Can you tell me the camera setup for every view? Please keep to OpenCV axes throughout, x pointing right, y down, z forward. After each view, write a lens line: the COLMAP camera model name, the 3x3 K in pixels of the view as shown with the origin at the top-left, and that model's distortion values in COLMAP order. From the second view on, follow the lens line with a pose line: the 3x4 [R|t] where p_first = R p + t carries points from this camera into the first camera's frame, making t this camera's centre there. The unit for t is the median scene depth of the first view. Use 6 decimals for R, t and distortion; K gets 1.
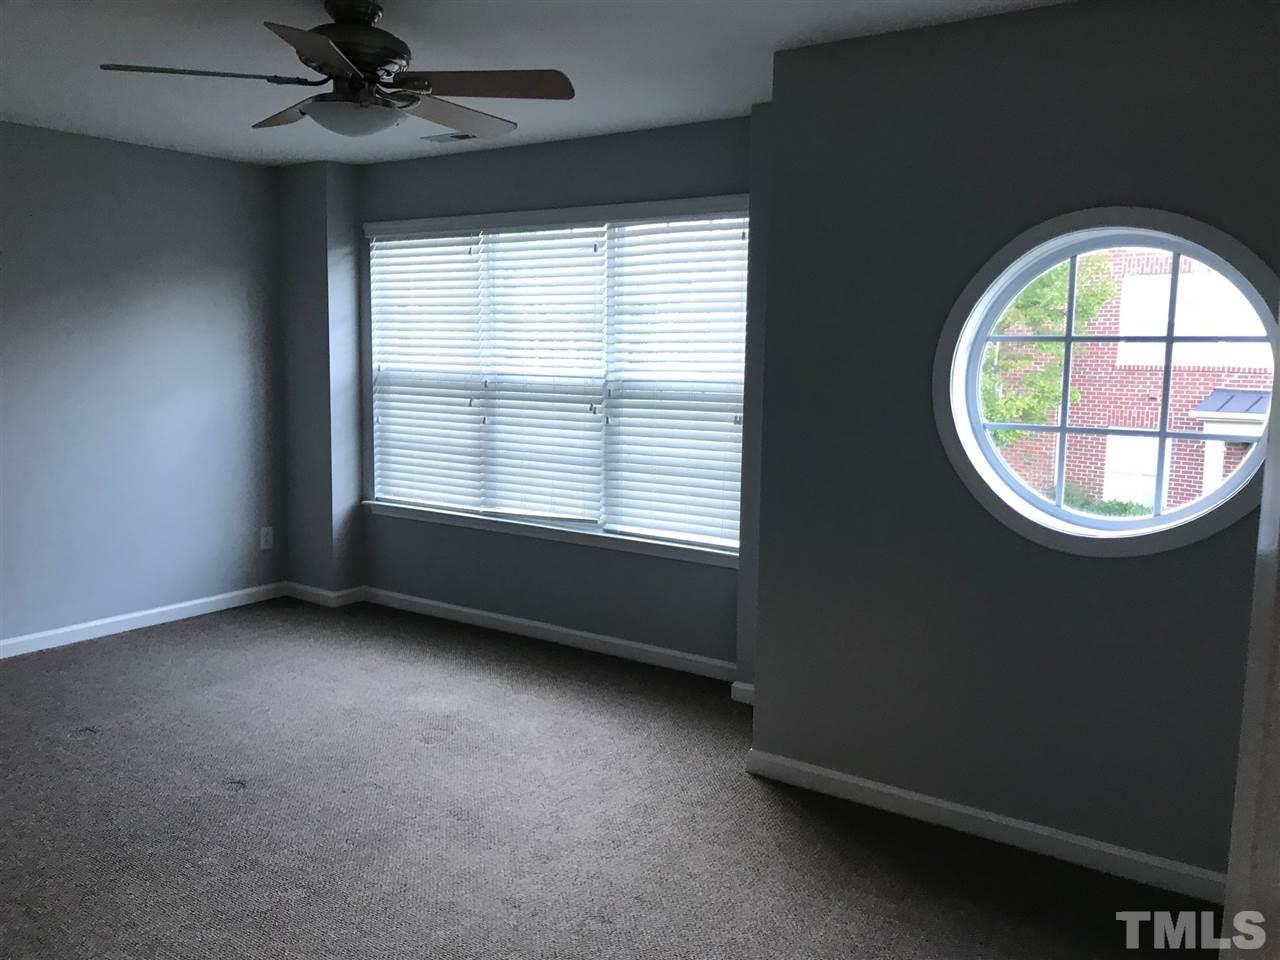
lens RADIAL K [[1074.6, 0, 640.0], [0, 1074.6, 480.0], [0, 0, 1]] dist [0.087562, -0.142770]
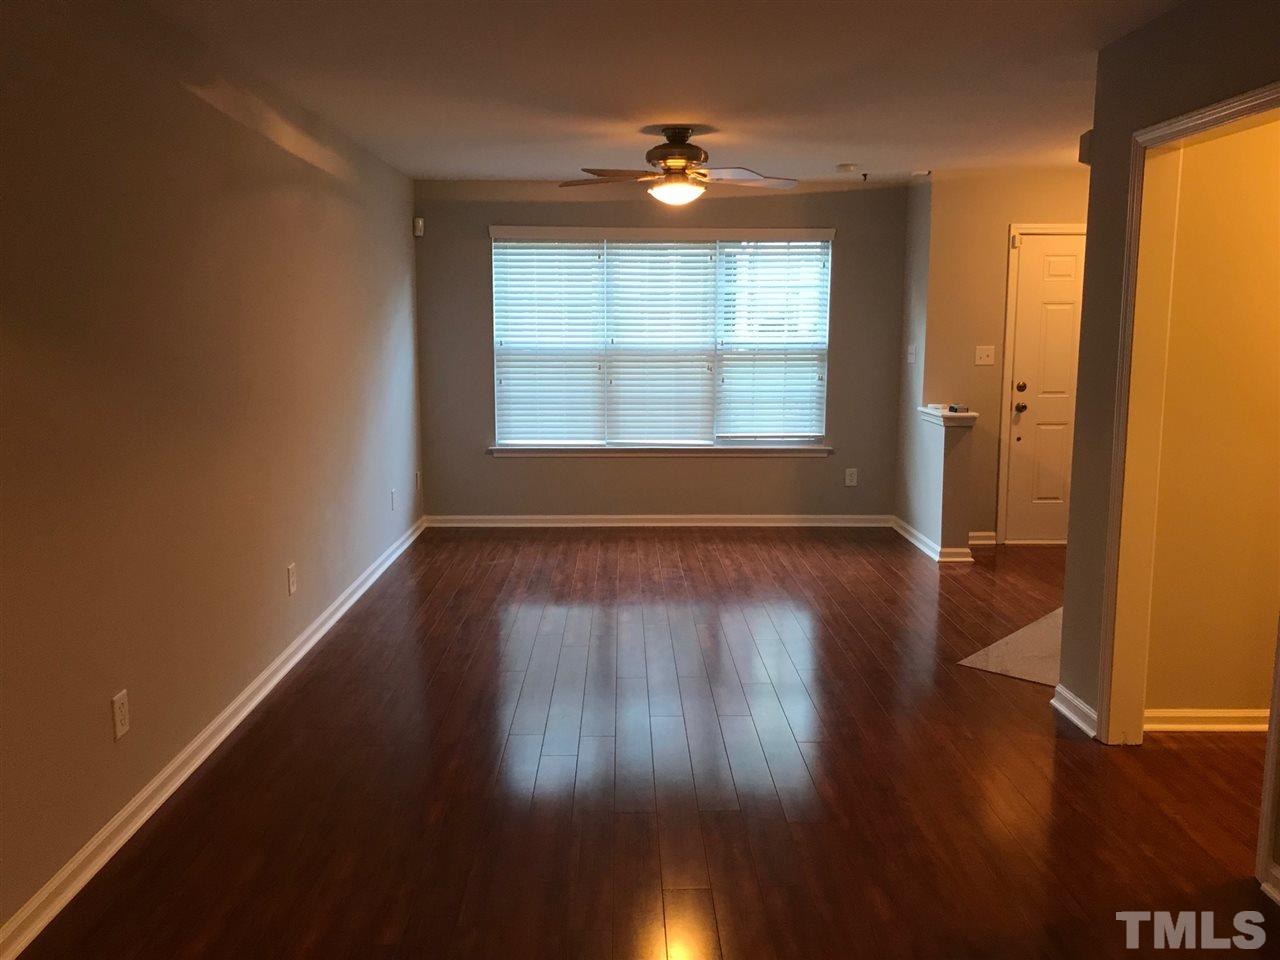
lens RADIAL K [[1060.6, 0, 636.0], [0, 1060.6, 477.3], [0, 0, 1]] dist [0.034843, 0.003343]
pose [[0.778903, -0.130475, 0.613422, -1.158631], [0.083040, 0.990963, 0.105336, -0.082104], [-0.621623, -0.031108, 0.782699, -0.110843]]
